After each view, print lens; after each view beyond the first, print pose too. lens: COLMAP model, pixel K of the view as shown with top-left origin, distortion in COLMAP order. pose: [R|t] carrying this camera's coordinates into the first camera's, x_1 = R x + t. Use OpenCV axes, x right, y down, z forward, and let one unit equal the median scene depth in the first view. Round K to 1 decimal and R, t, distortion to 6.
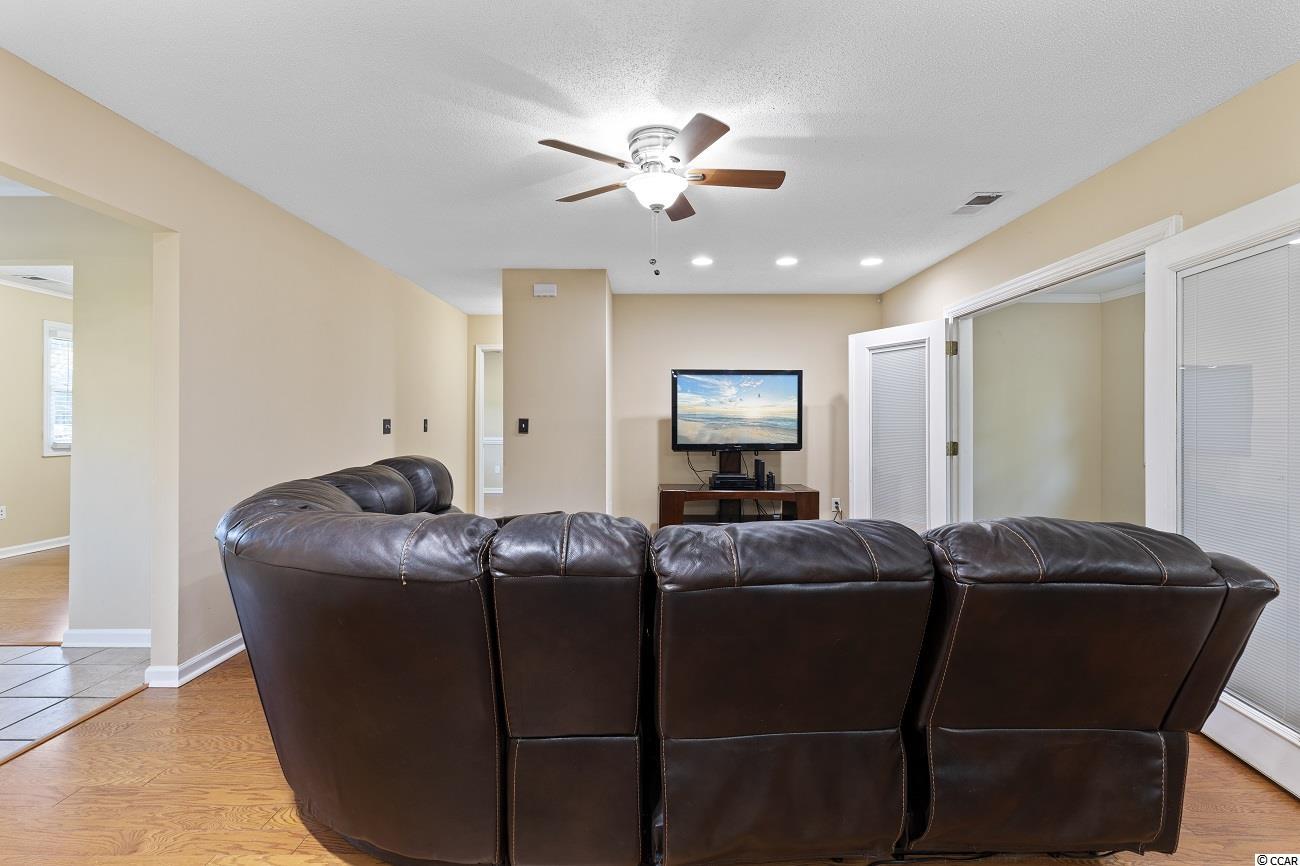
lens RADIAL K [[586.8, 0, 657.8], [0, 586.8, 421.3], [0, 0, 1]] dist [0.012014, -0.004520]
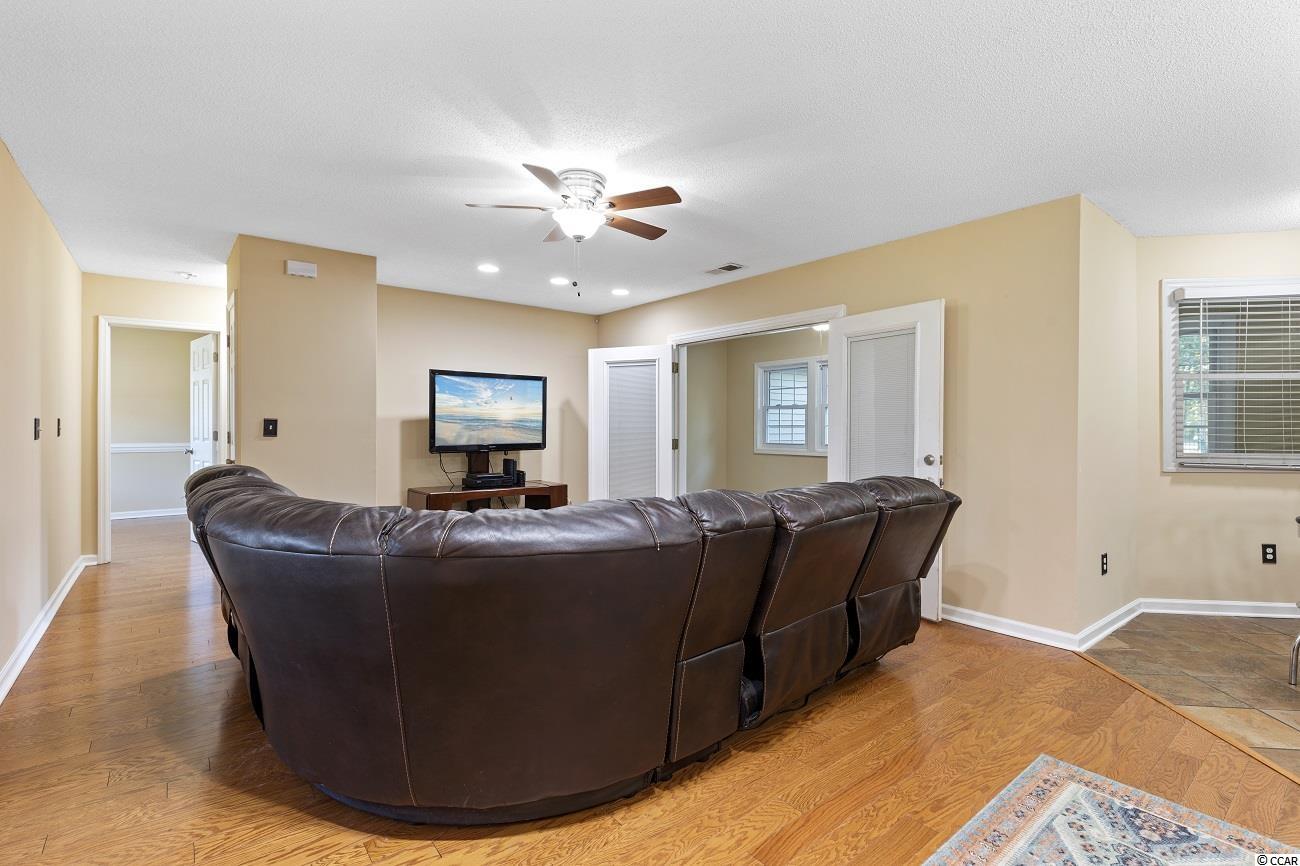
lens RADIAL K [[586.8, 0, 662.1], [0, 586.8, 427.5], [0, 0, 1]] dist [0.012014, -0.004520]
pose [[0.775906, -0.002302, 0.630844, -0.291552], [-0.003177, 0.999966, 0.007556, -0.000415], [-0.630840, -0.007867, 0.775873, -0.000307]]
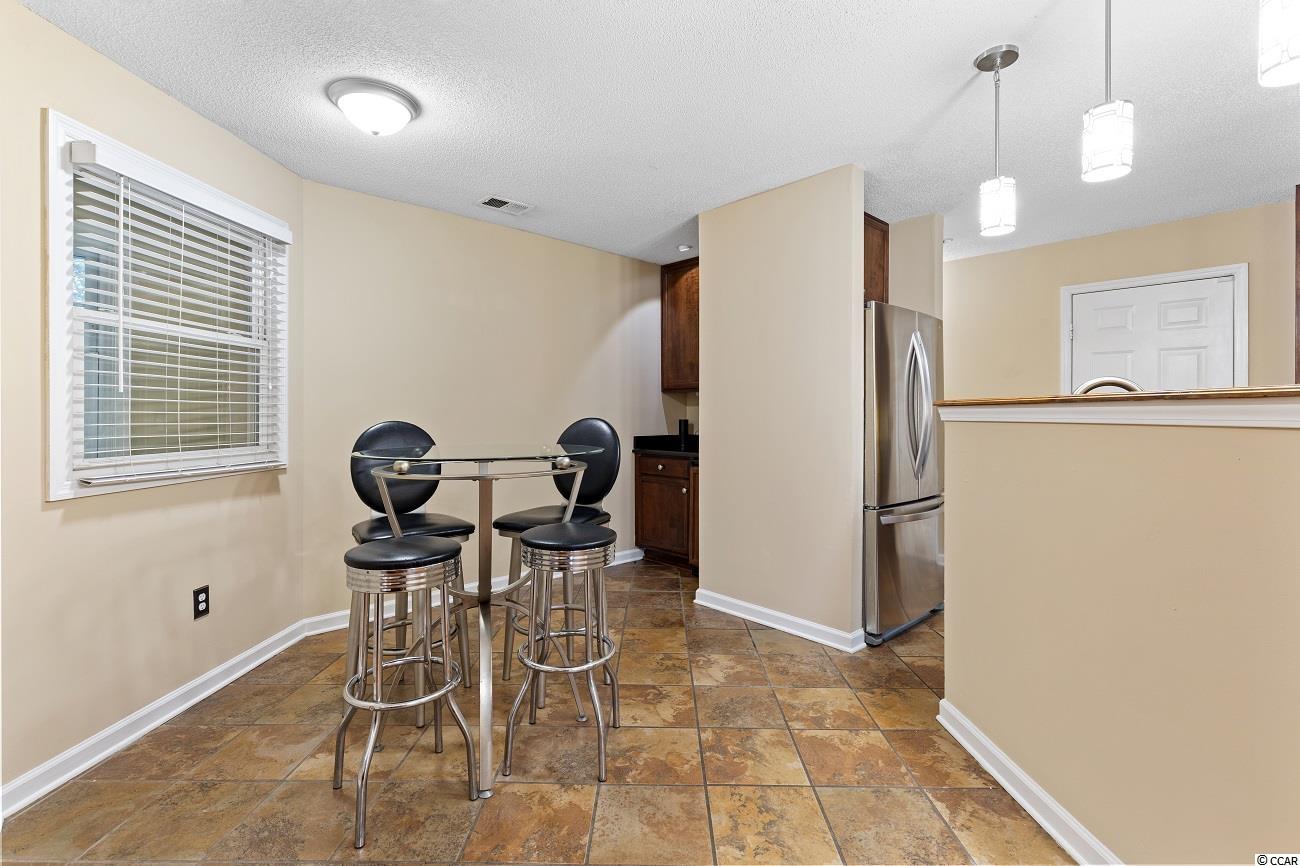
lens RADIAL K [[586.8, 0, 654.4], [0, 586.8, 408.7], [0, 0, 1]] dist [0.012014, -0.004520]
pose [[-0.688701, -0.000705, 0.725045, 0.150949], [-0.010757, 0.999899, -0.009245, 0.001006], [-0.724966, -0.014166, -0.688639, 0.160597]]
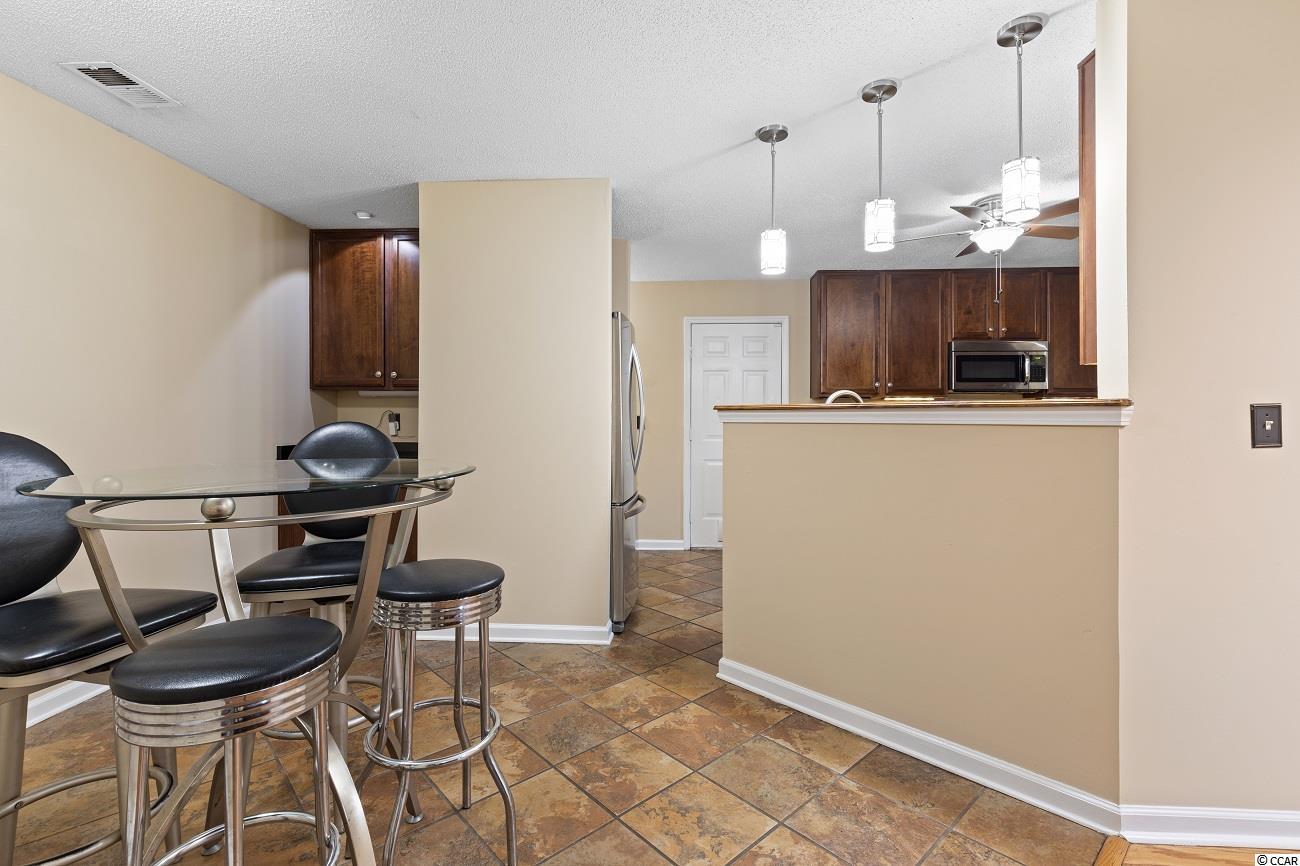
lens RADIAL K [[586.8, 0, 647.9], [0, 586.8, 410.2], [0, 0, 1]] dist [0.012014, -0.004520]
pose [[-0.997901, -0.006815, 0.064400, 0.351910], [-0.008057, 0.999786, -0.019049, 0.003239], [-0.064256, -0.019528, -0.997742, 0.222370]]
